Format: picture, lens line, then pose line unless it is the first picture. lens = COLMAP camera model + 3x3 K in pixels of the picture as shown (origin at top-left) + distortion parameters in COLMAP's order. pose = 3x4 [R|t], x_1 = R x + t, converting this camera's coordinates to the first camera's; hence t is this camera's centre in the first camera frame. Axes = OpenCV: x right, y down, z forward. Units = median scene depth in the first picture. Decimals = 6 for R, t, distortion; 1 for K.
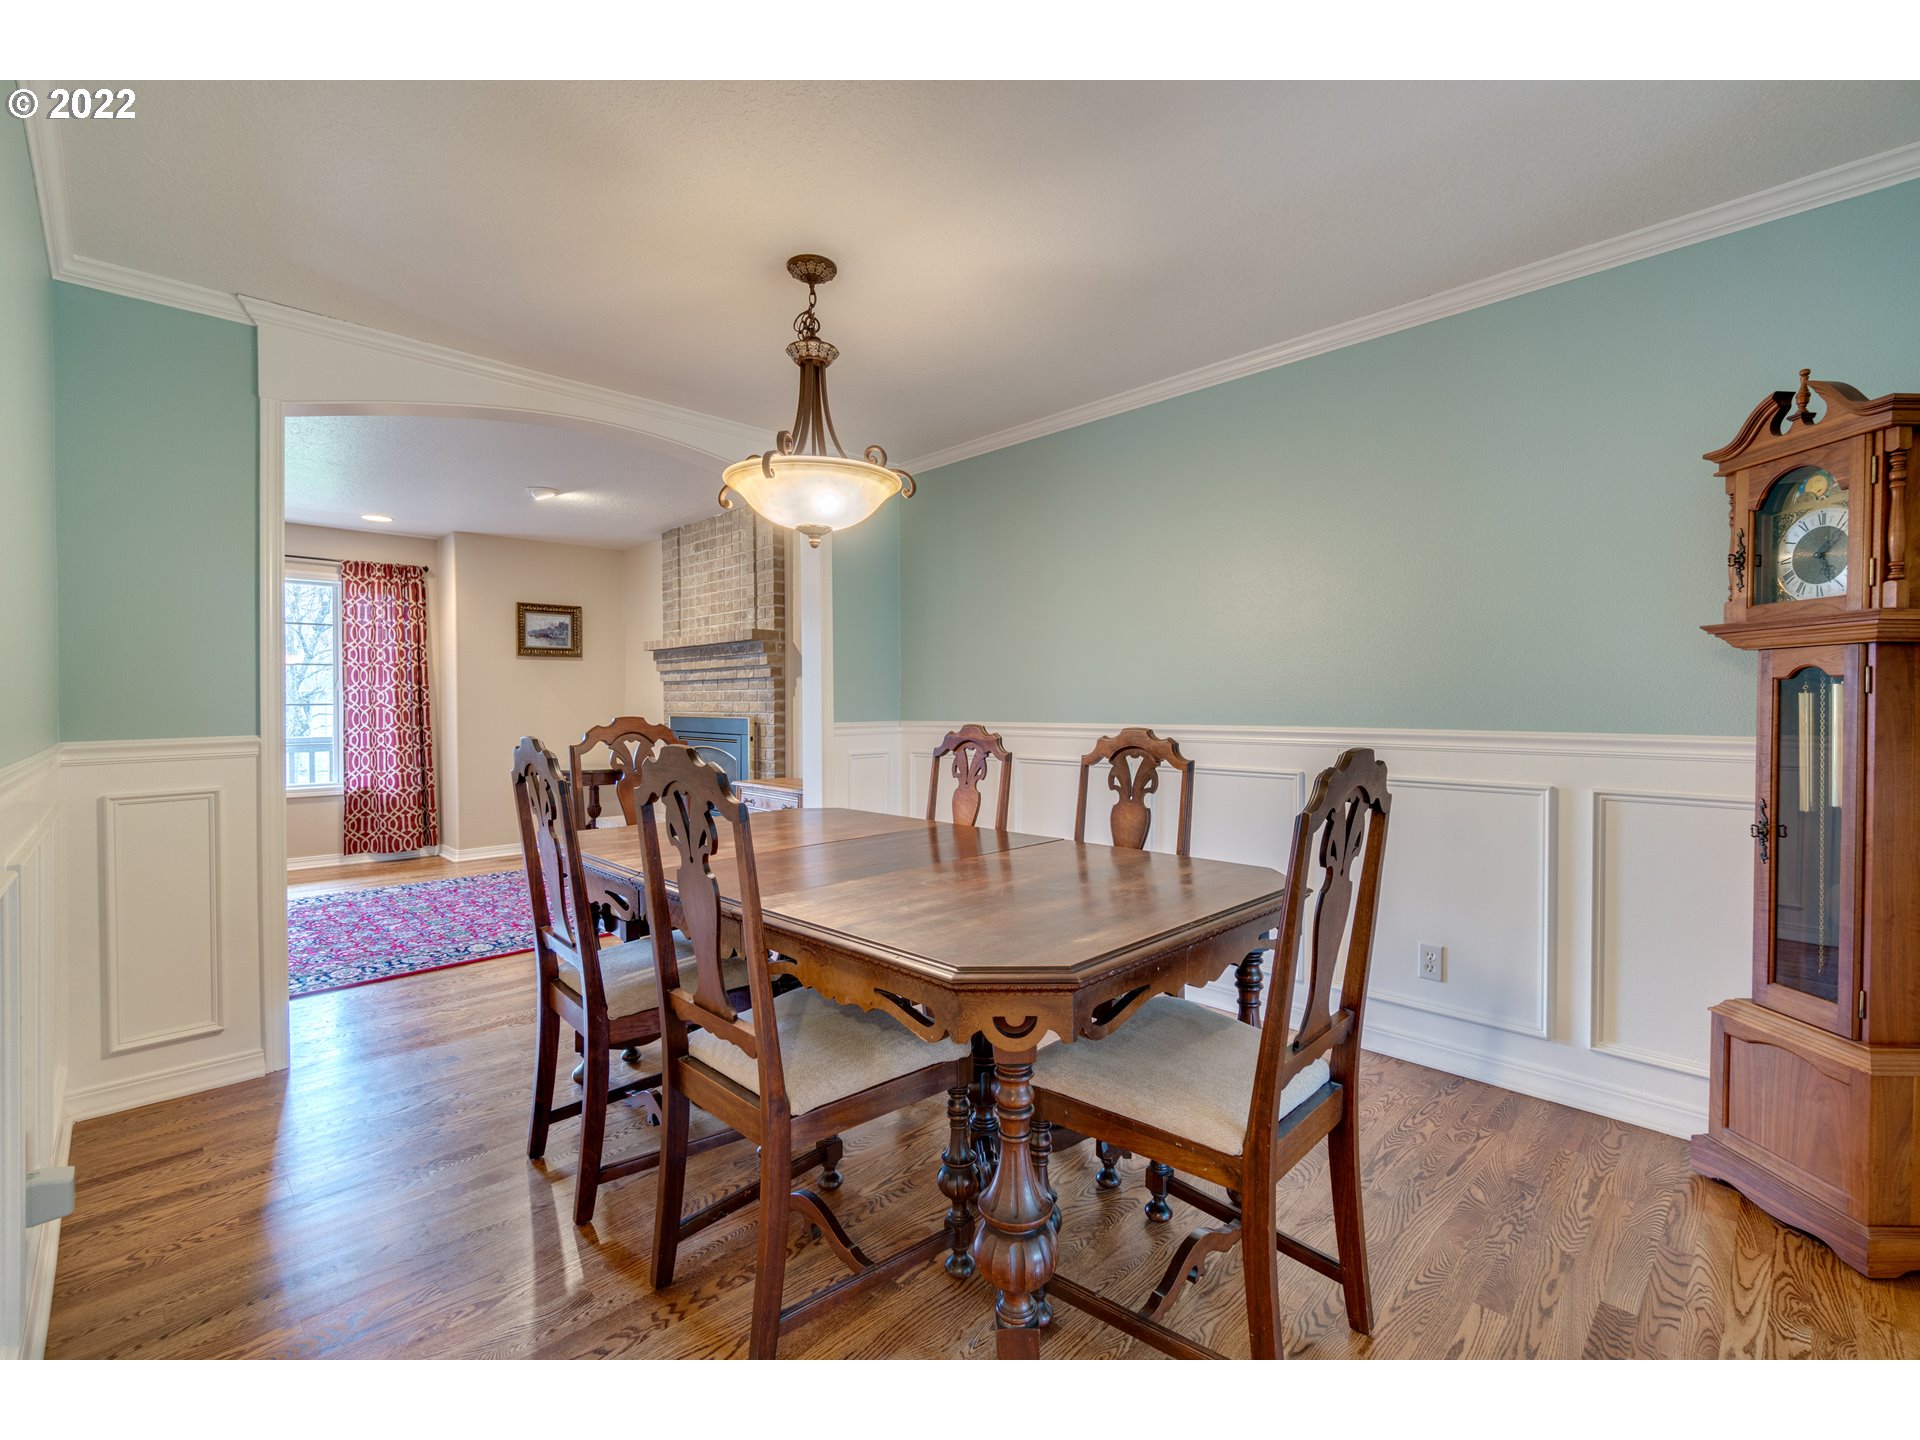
lens RADIAL K [[823.6, 0, 947.4], [0, 823.6, 706.1], [0, 0, 1]] dist [-0.005316, 0.001423]
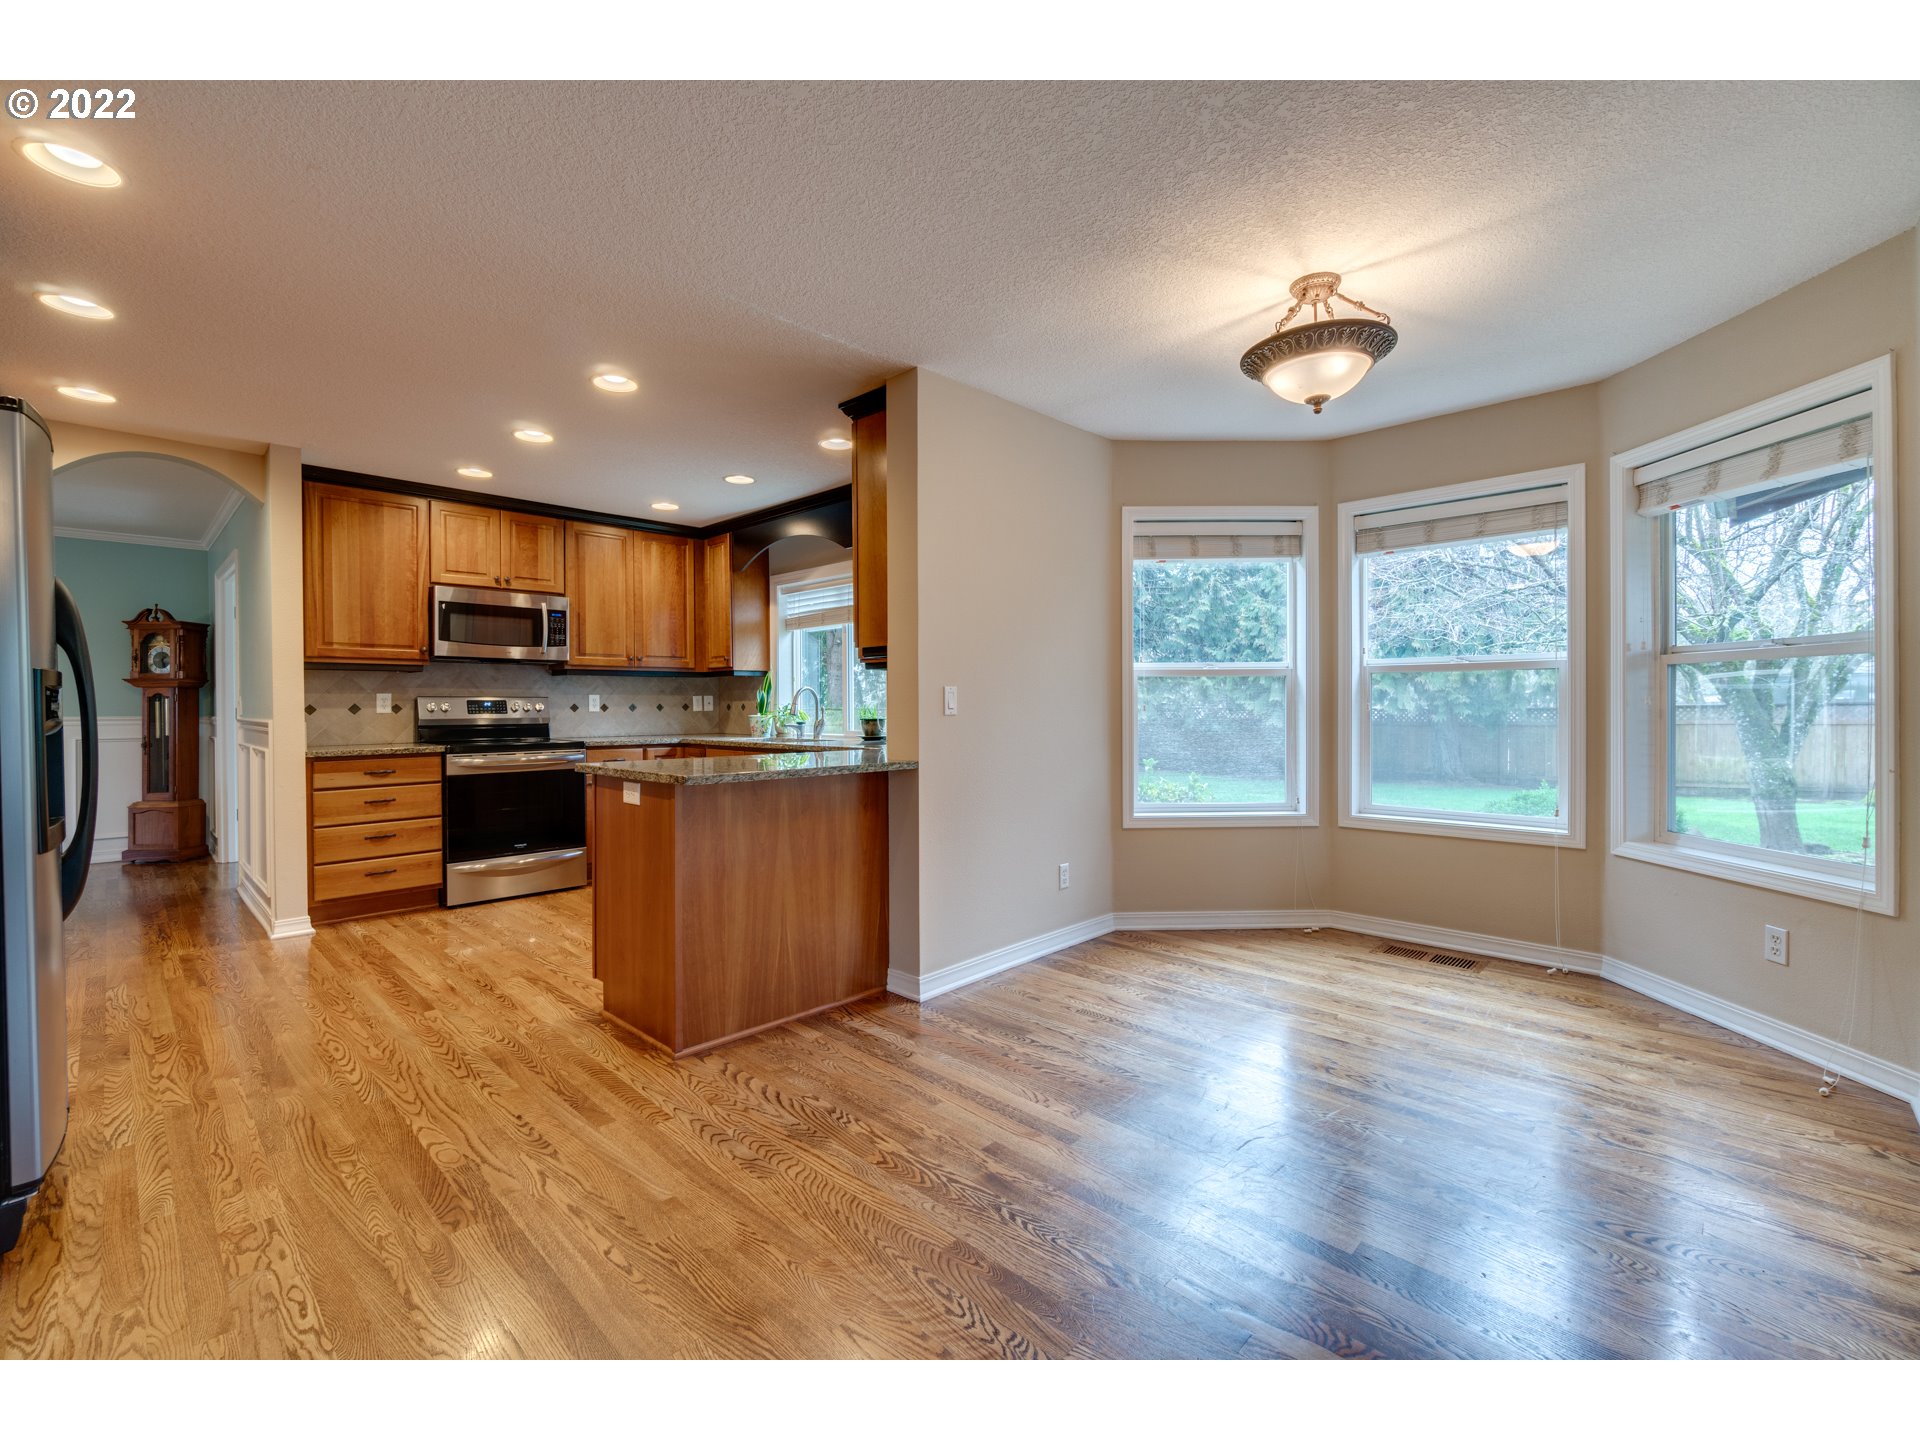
lens RADIAL K [[823.6, 0, 964.1], [0, 823.6, 706.6], [0, 0, 1]] dist [-0.005316, 0.001423]
pose [[-0.062719, -0.003823, 0.998024, -2.357012], [0.012788, 0.999907, 0.004634, 0.029913], [-0.997949, 0.013053, -0.062664, -1.952405]]
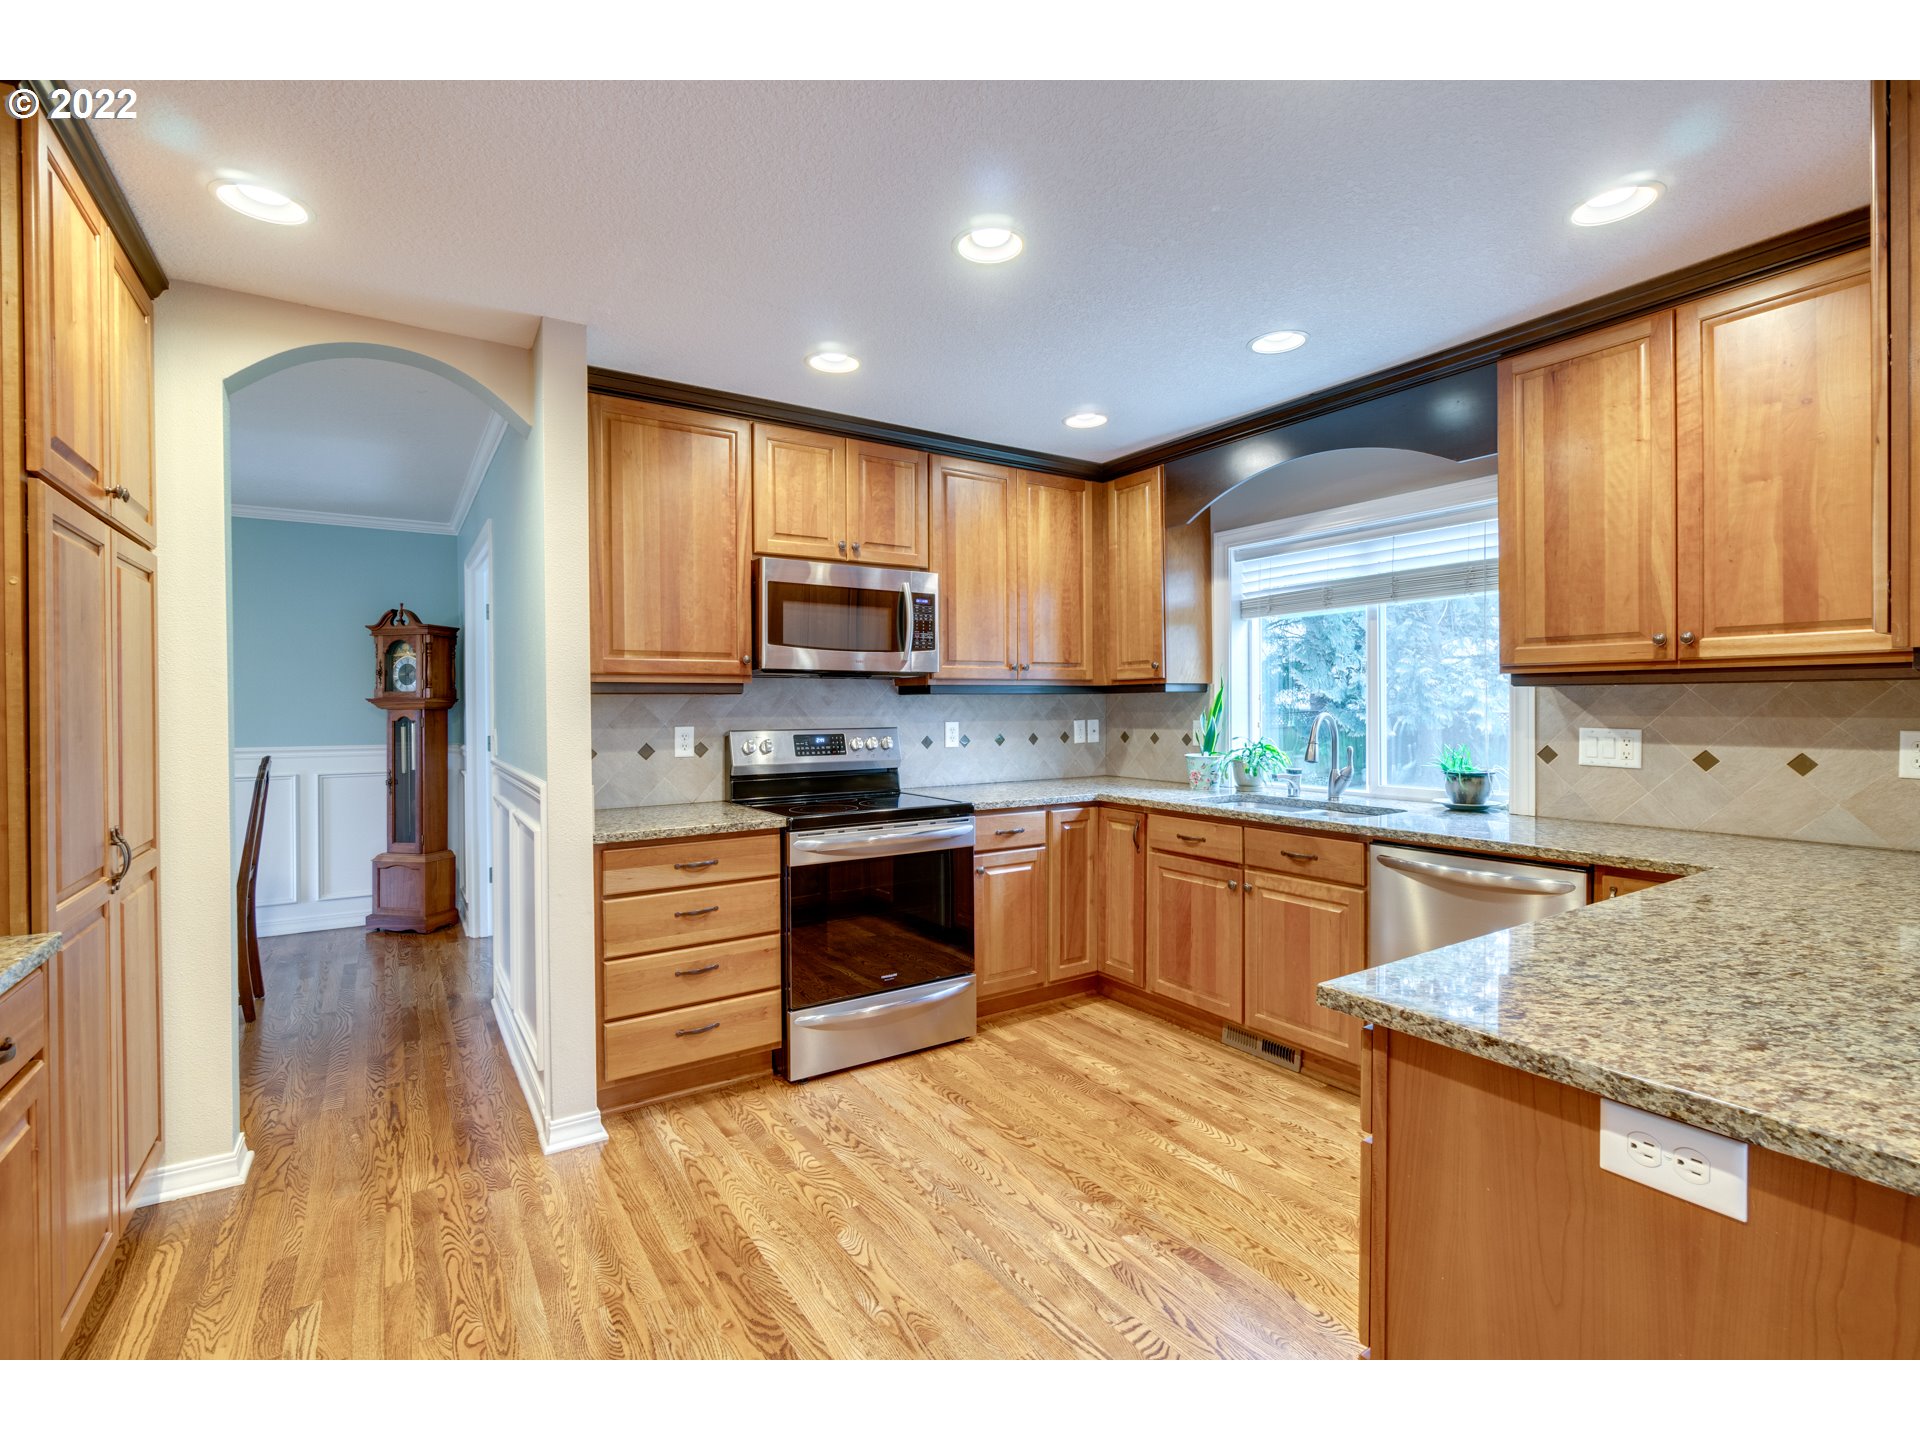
lens RADIAL K [[877.0, 0, 960.0], [0, 877.0, 705.6], [0, 0, 1]] dist [-0.005147, 0.000925]
pose [[0.162516, -0.003759, 0.986699, -1.354478], [0.014250, 0.999897, 0.001463, -0.060210], [-0.986603, 0.013823, 0.162553, -1.151084]]
